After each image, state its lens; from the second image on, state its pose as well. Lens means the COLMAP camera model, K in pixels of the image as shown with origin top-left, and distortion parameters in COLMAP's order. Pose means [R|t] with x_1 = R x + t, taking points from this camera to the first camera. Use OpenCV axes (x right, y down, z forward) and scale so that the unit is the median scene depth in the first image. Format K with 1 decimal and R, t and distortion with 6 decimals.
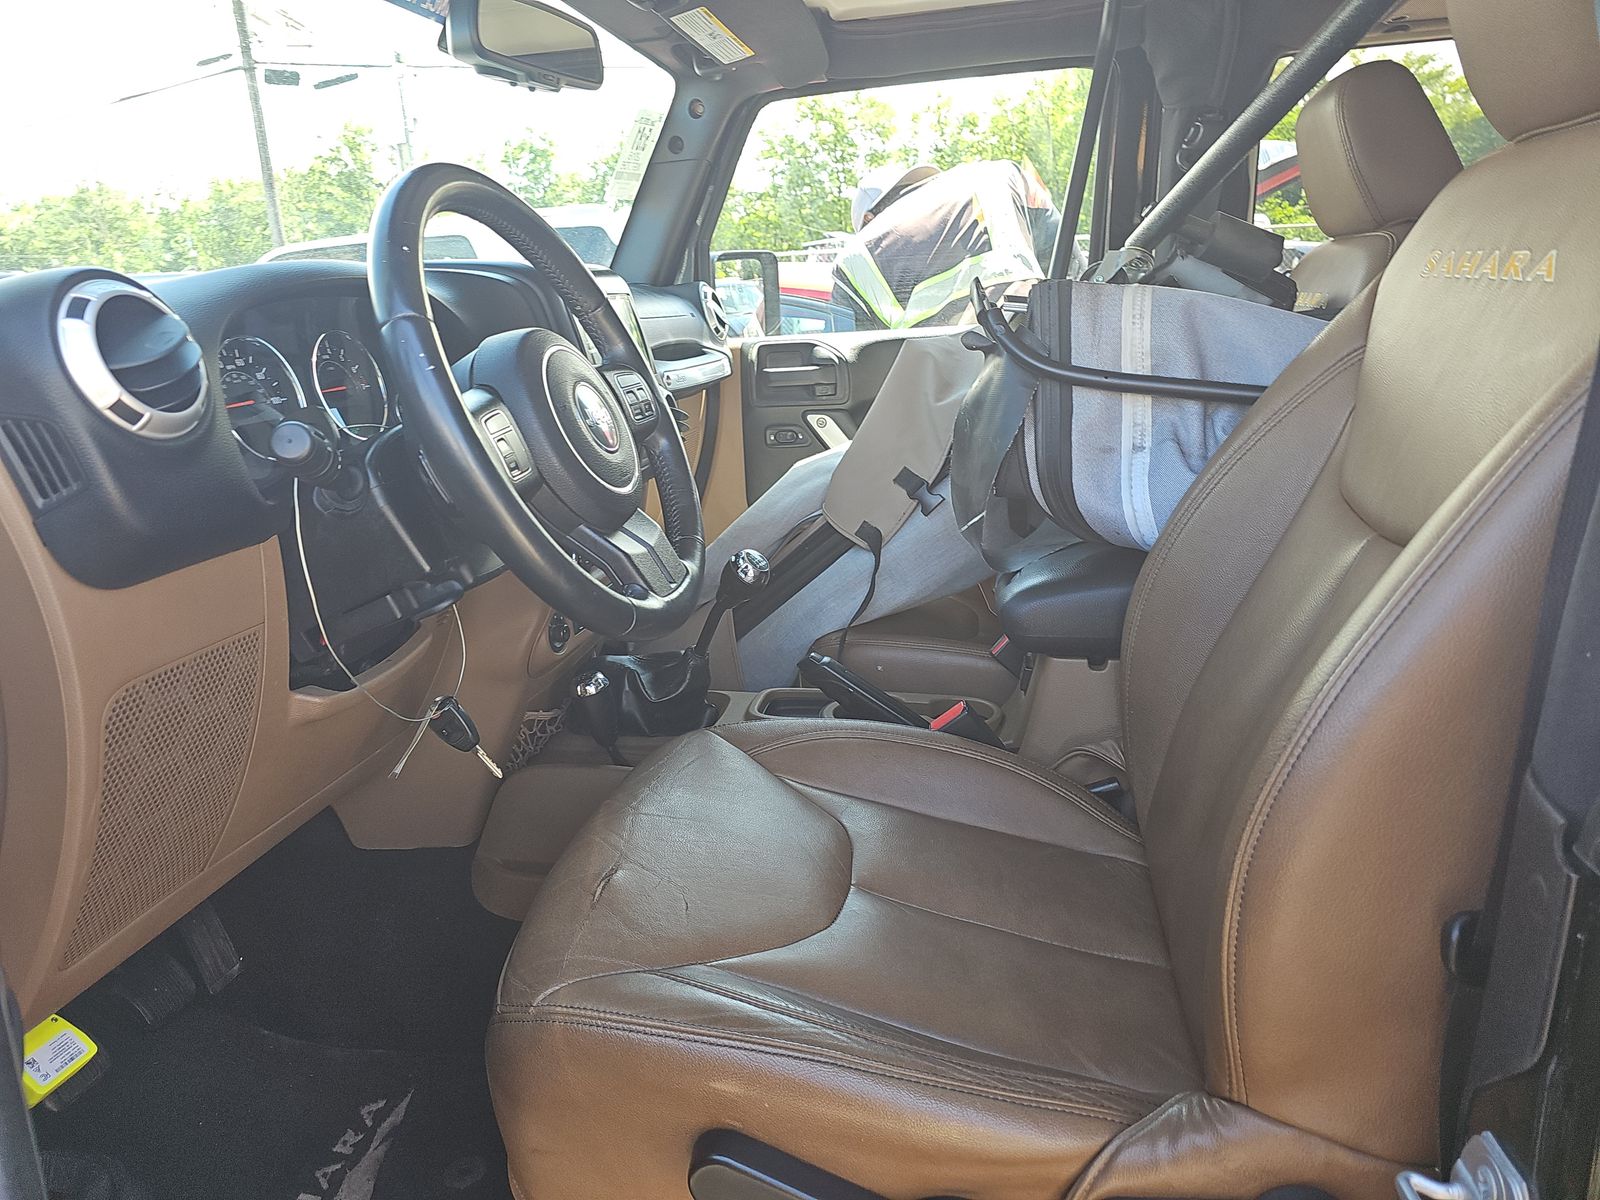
lens RADIAL K [[1074.6, 0, 789.9], [0, 1074.6, 589.0], [0, 0, 1]] dist [0.041449, -0.041580]
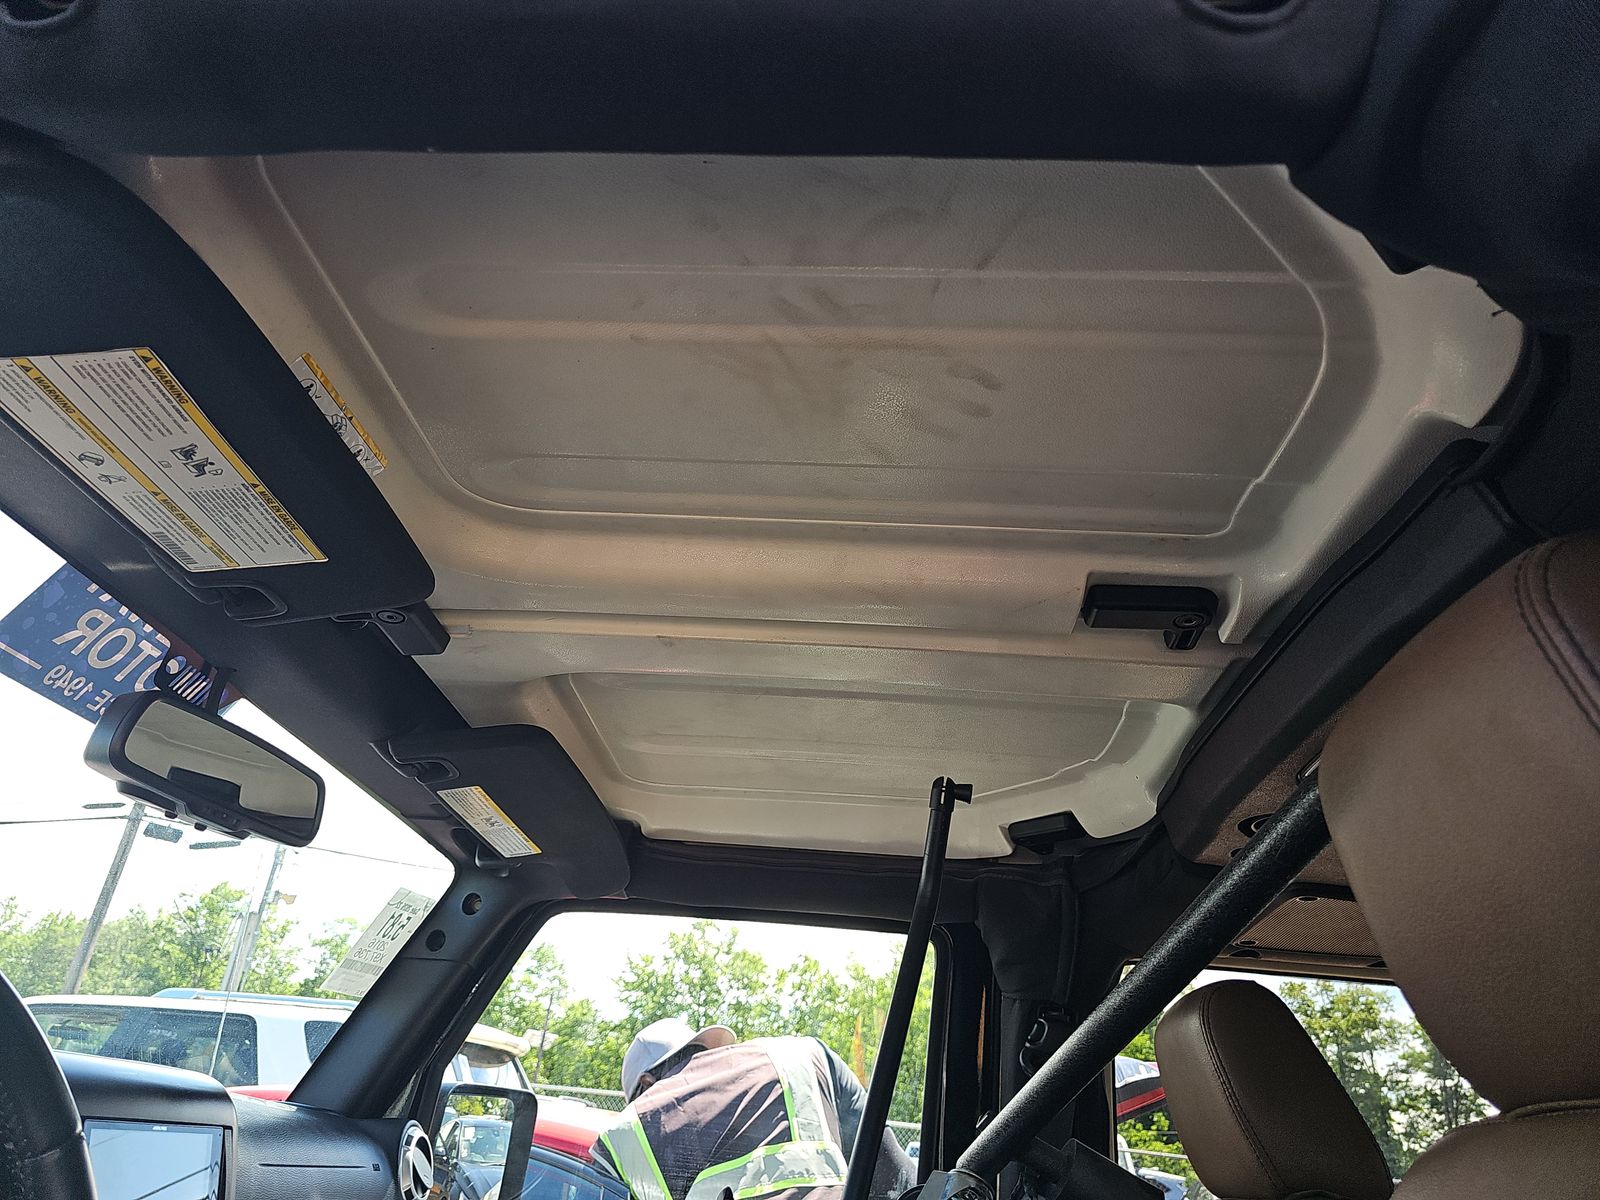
lens RADIAL K [[1074.6, 0, 789.9], [0, 1074.6, 589.0], [0, 0, 1]] dist [0.041449, -0.041580]
pose [[0.980946, 0.187561, 0.050649, 0.073695], [-0.103122, 0.723619, -0.682452, -0.072266], [-0.164652, 0.664226, 0.729173, 0.183362]]
